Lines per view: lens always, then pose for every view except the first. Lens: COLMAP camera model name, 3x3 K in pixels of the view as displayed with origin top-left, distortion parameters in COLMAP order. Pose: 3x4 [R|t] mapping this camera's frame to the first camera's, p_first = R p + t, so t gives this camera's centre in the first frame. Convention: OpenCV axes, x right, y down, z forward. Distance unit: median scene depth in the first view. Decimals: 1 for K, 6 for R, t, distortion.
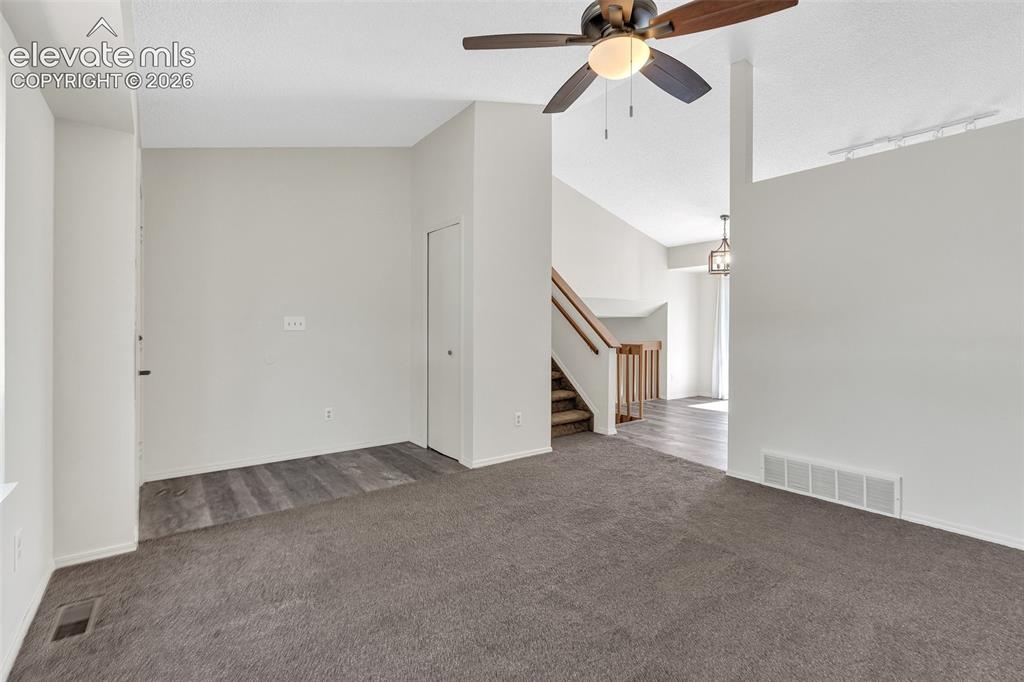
lens RADIAL K [[444.1, 0, 512.3], [0, 444.1, 330.7], [0, 0, 1]] dist [-0.001788, 0.000046]
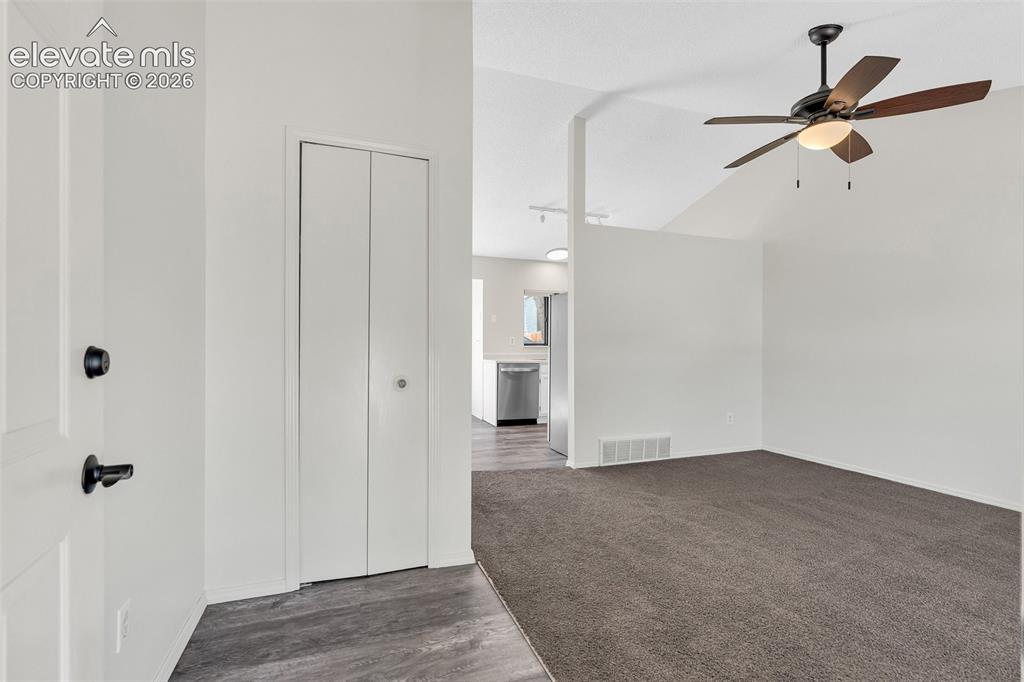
lens RADIAL K [[469.0, 0, 510.1], [0, 469.0, 349.5], [0, 0, 1]] dist [-0.004461, 0.001312]
pose [[0.312002, -0.005253, 0.950067, -0.809326], [-0.001737, 0.999980, 0.006099, 0.006500], [-0.950080, -0.003553, 0.311987, 0.857455]]
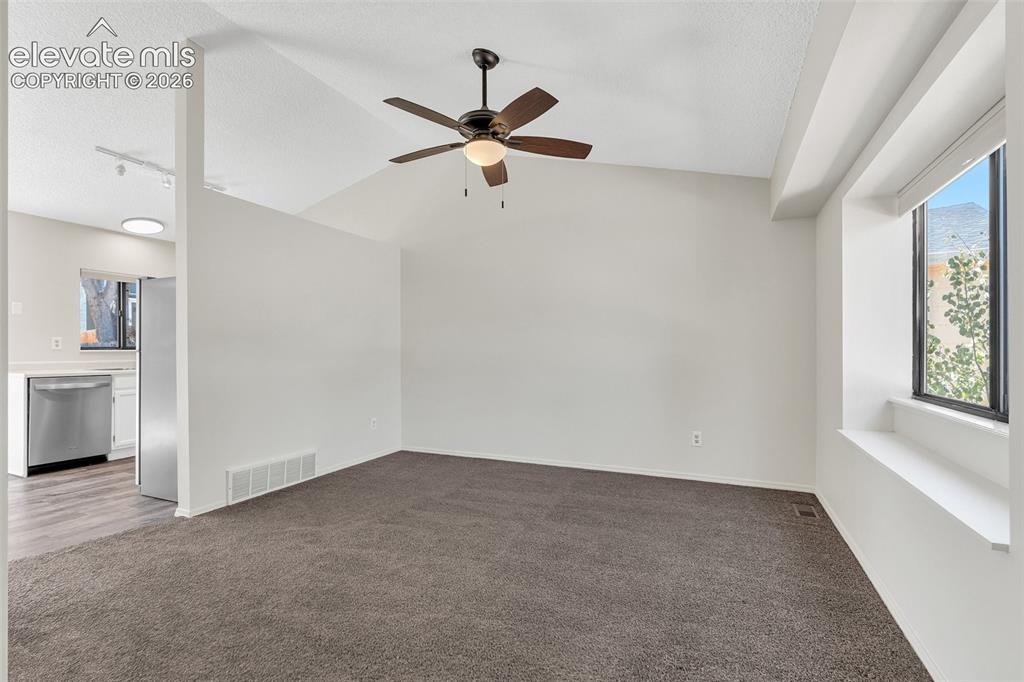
lens RADIAL K [[469.0, 0, 510.1], [0, 469.0, 349.5], [0, 0, 1]] dist [-0.004461, 0.001312]
pose [[-0.461418, 0.002338, 0.887180, -0.659805], [0.002933, 0.999995, -0.001110, 0.005921], [-0.887178, 0.002090, -0.461422, 0.956999]]
